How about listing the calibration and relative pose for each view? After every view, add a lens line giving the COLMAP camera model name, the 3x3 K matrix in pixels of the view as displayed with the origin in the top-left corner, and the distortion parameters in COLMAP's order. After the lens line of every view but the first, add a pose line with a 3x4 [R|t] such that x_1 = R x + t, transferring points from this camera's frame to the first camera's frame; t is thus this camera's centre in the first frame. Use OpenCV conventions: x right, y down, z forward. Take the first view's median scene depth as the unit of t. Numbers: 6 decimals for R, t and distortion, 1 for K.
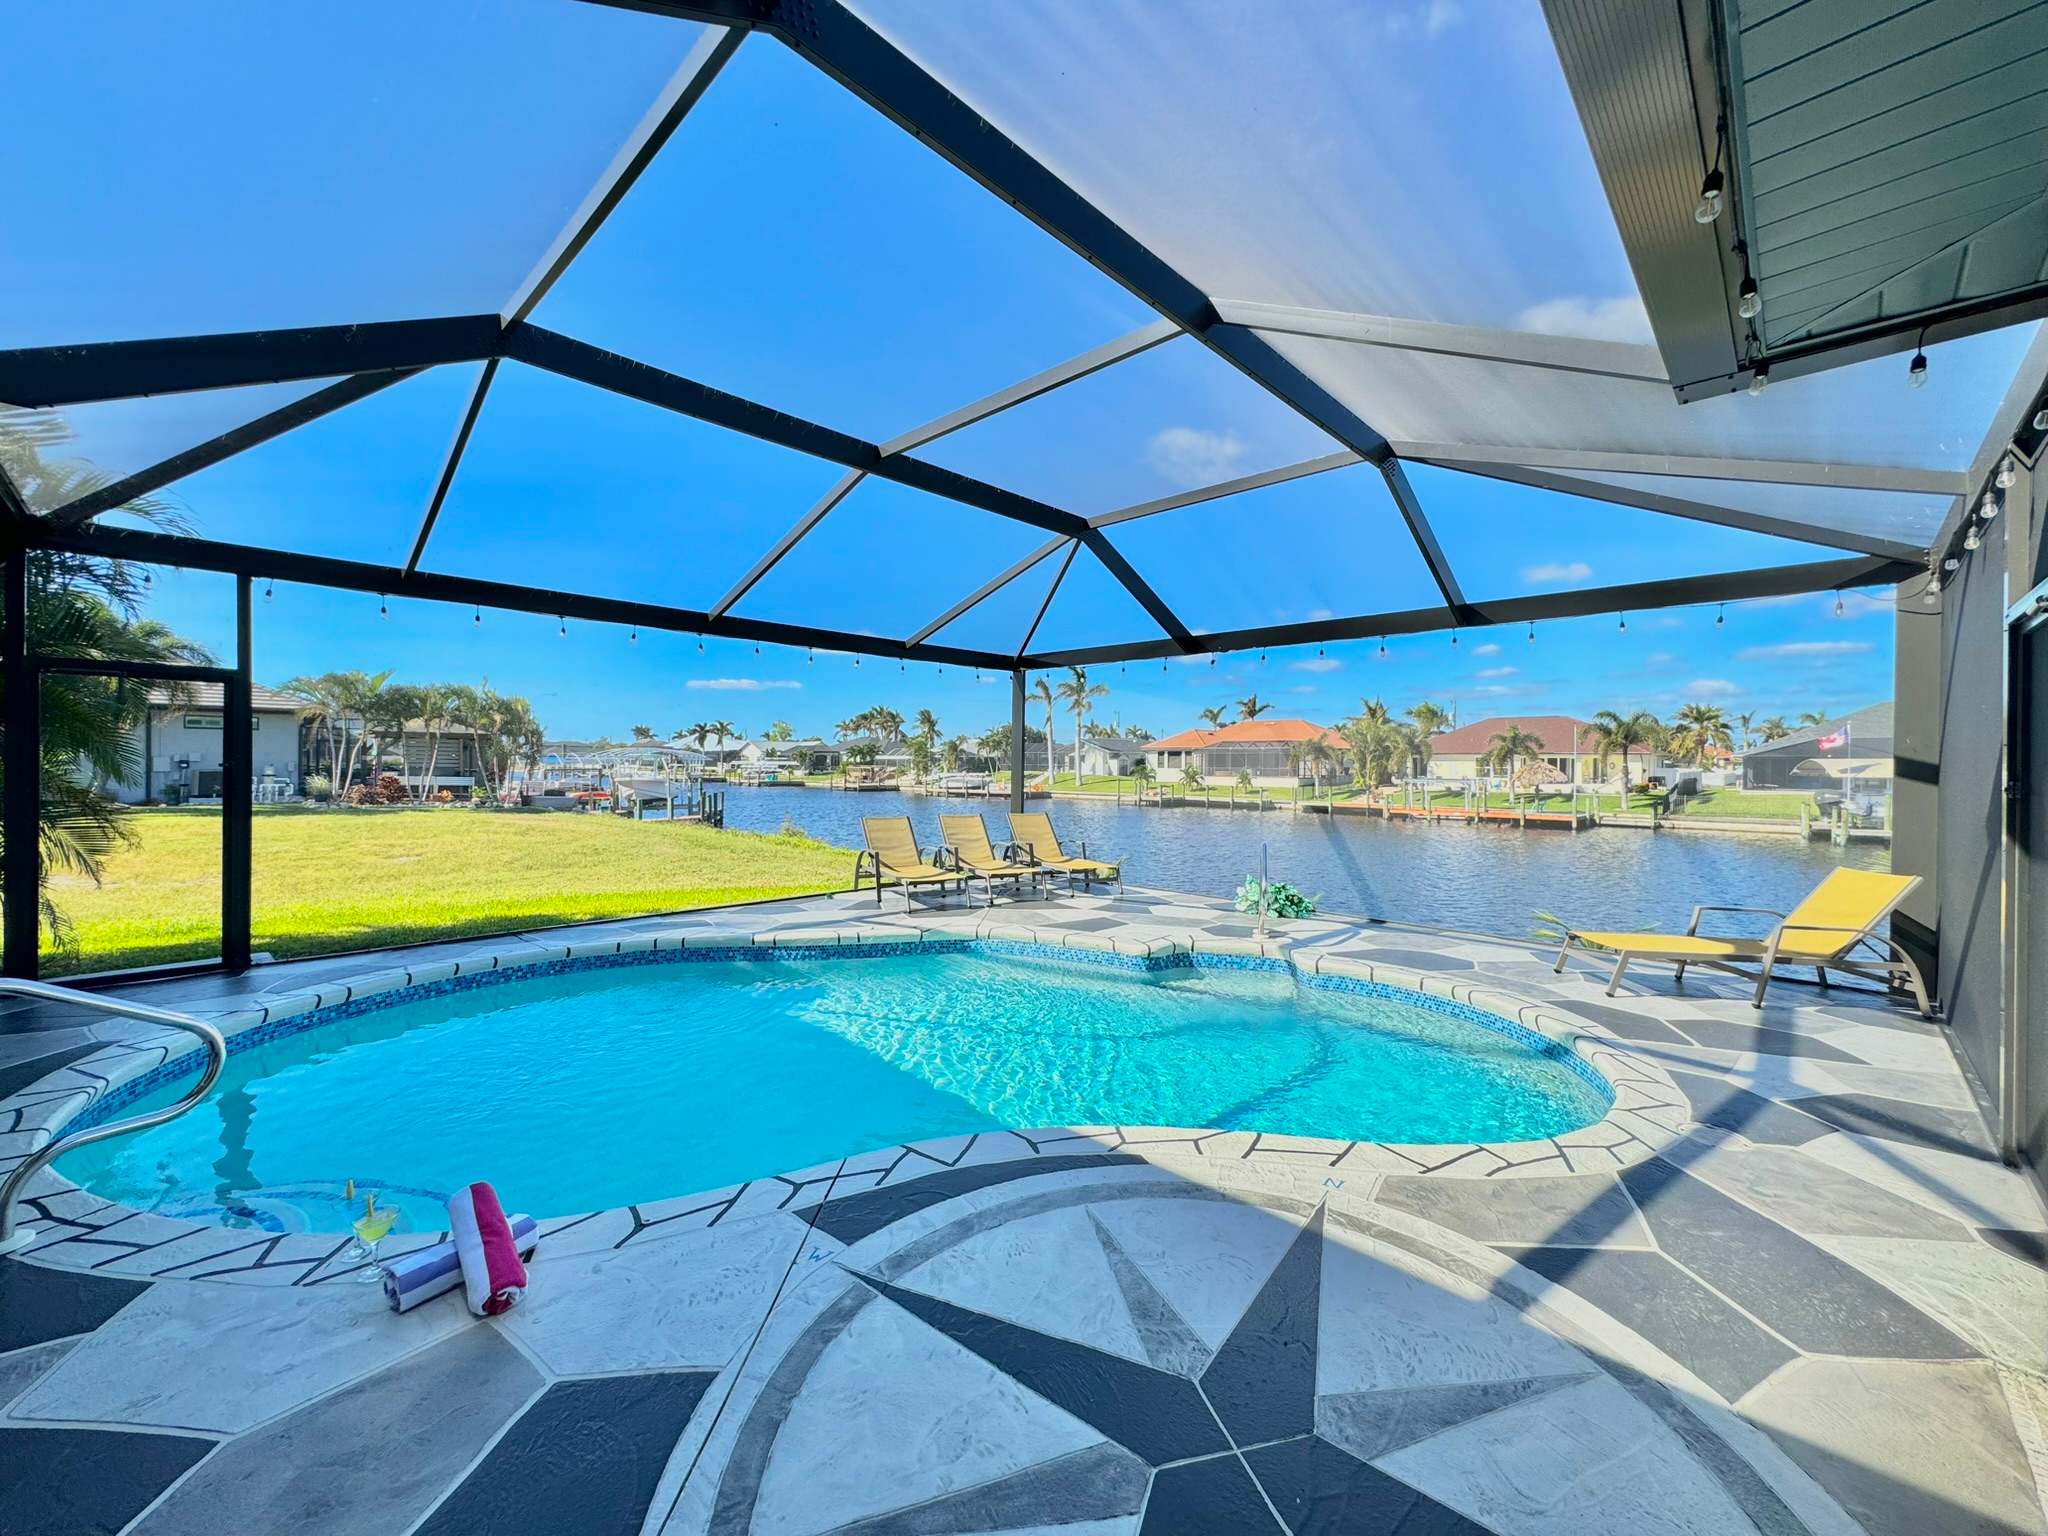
lens RADIAL K [[817.6, 0, 1023.1], [0, 817.6, 769.5], [0, 0, 1]] dist [-0.000195, 0.000049]
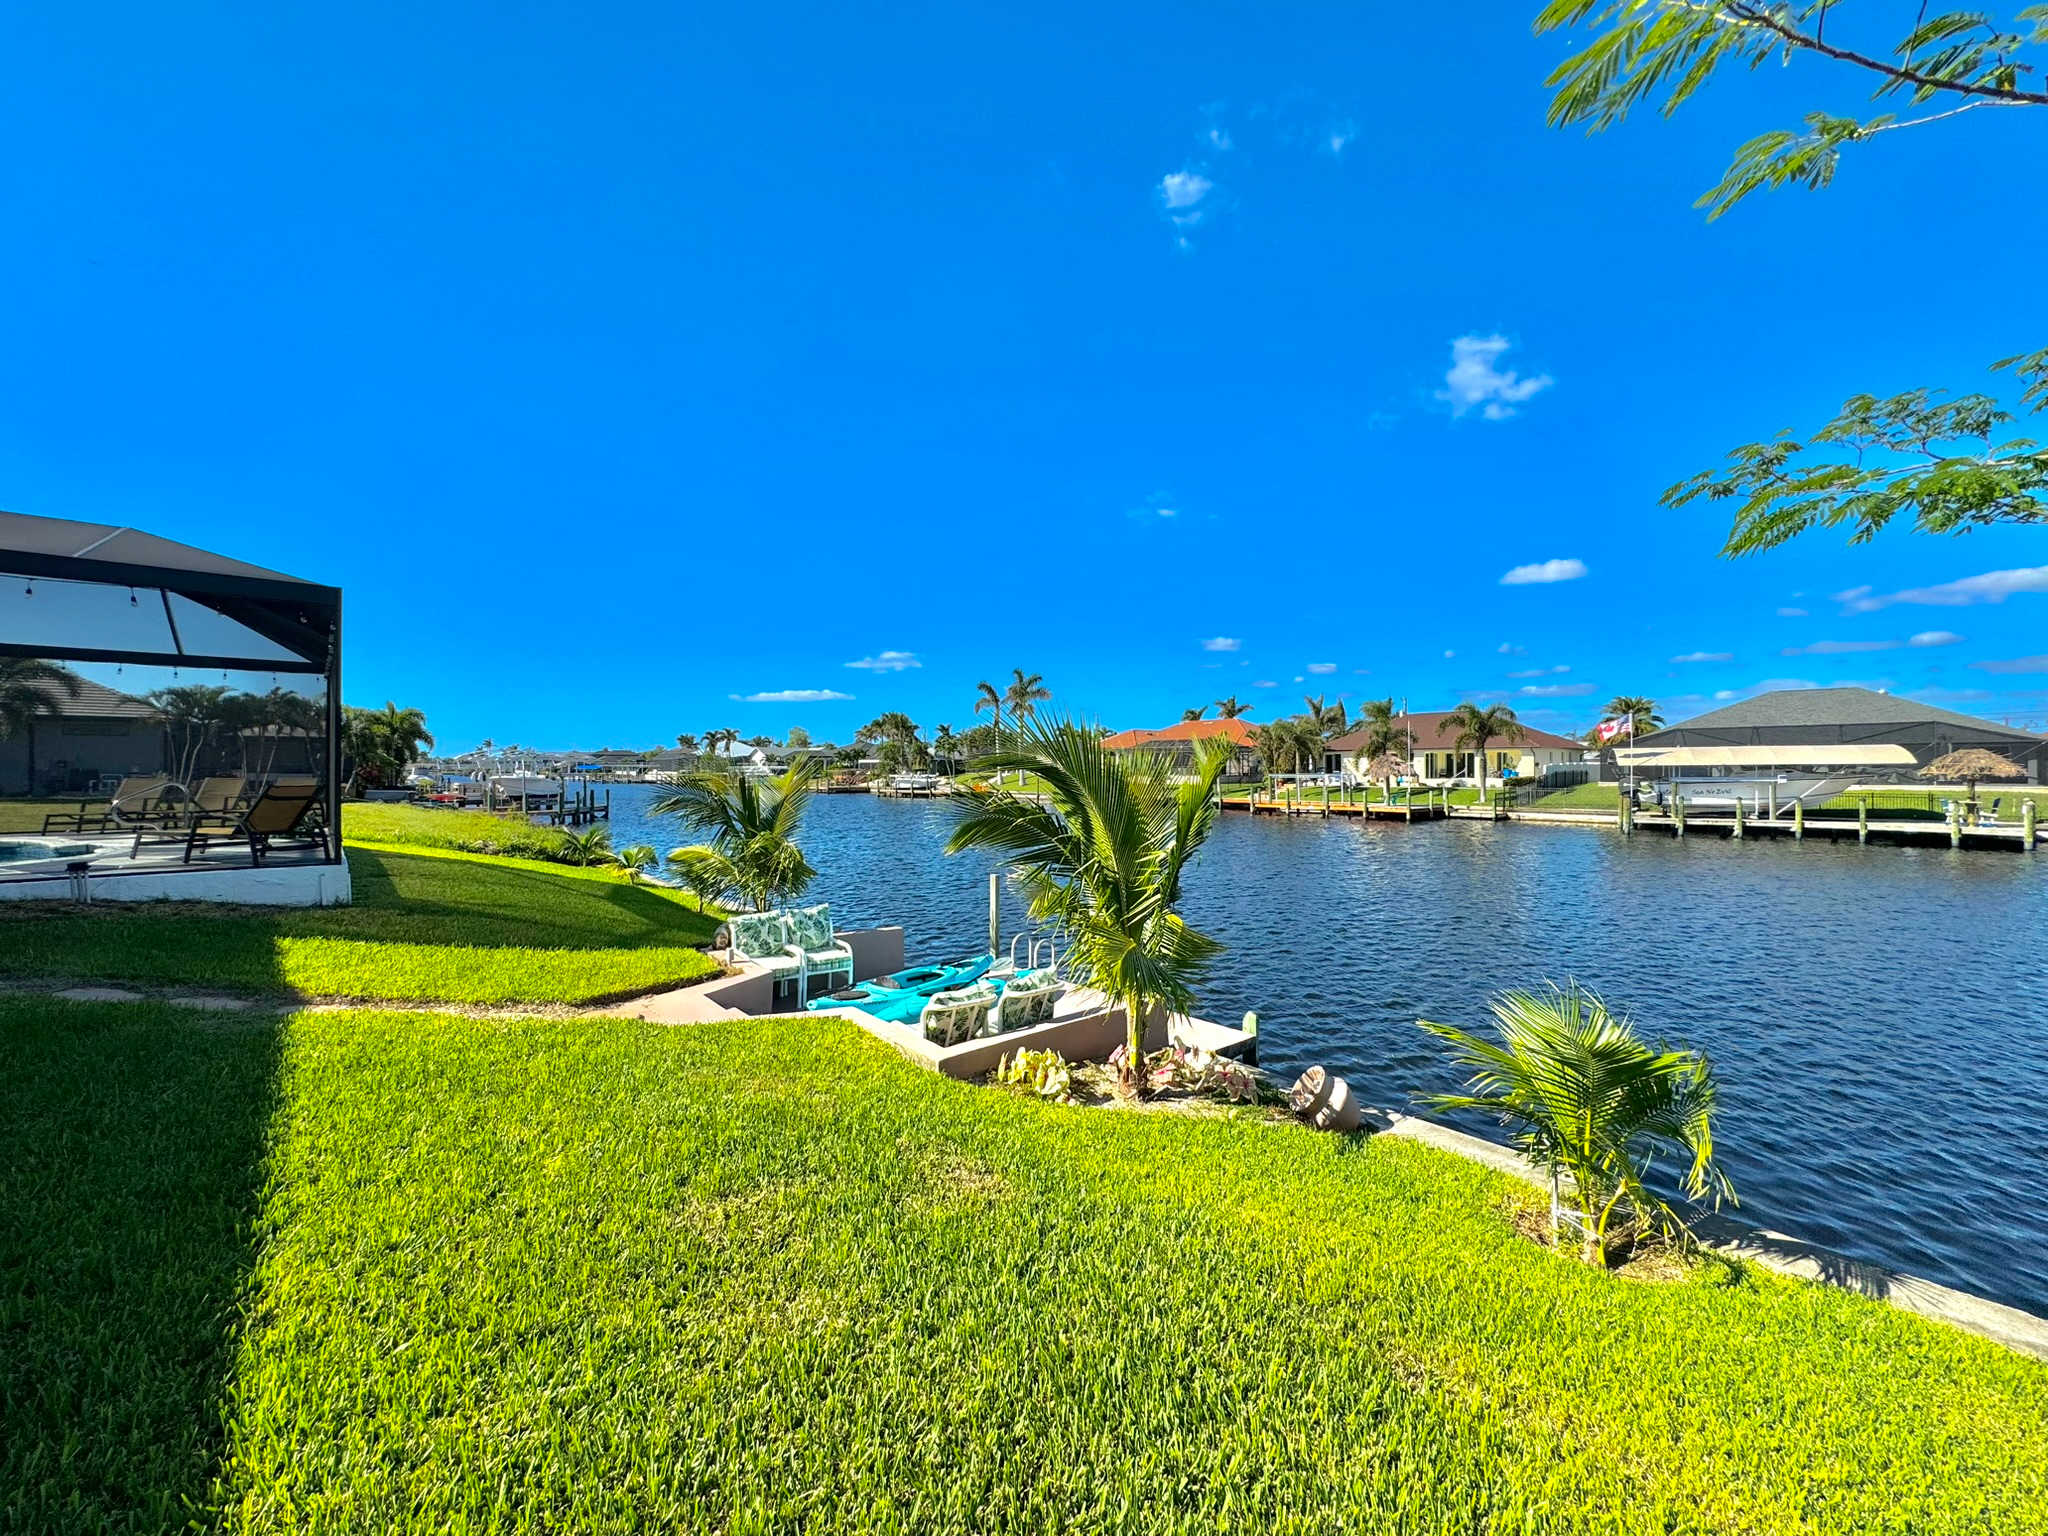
lens RADIAL K [[817.6, 0, 1023.1], [0, 817.6, 769.5], [0, 0, 1]] dist [-0.000195, 0.000049]
pose [[0.996375, -0.009309, -0.084562, 0.191795], [0.008788, 0.999940, -0.006529, 0.007700], [0.084617, 0.005762, 0.996397, -0.040005]]
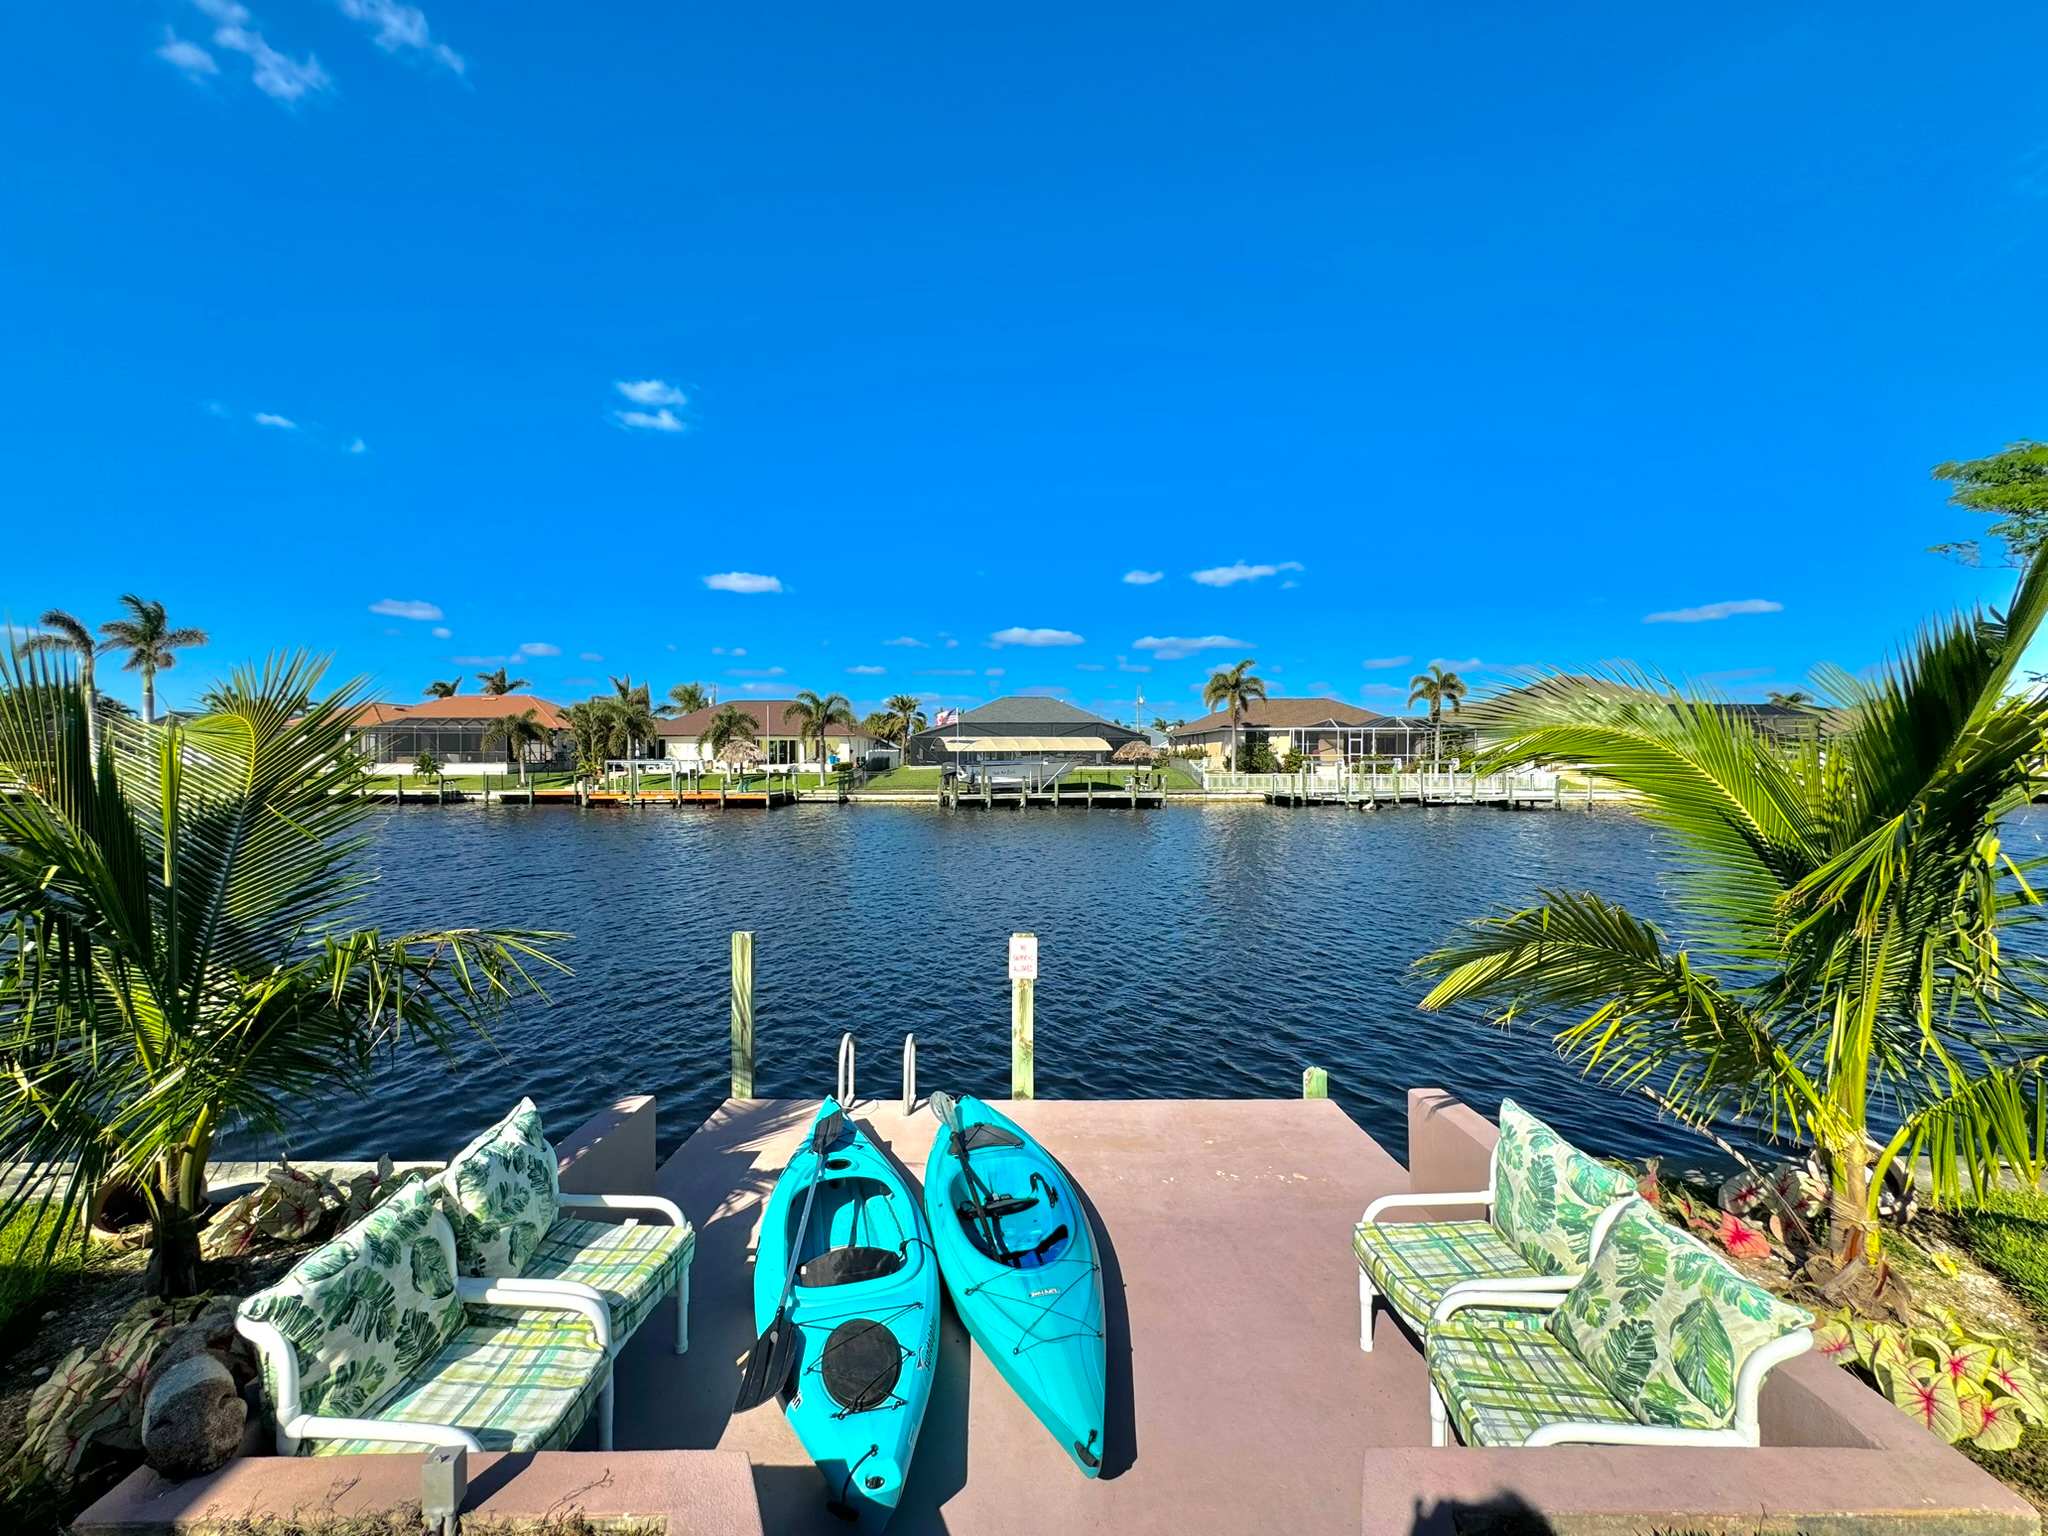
lens RADIAL K [[817.6, 0, 1023.1], [0, 817.6, 769.5], [0, 0, 1]] dist [-0.000195, 0.000049]
pose [[0.715732, -0.019548, 0.698102, 0.135484], [0.011624, 0.999803, 0.016079, 0.009932], [-0.698279, -0.003393, 0.715818, 0.042763]]
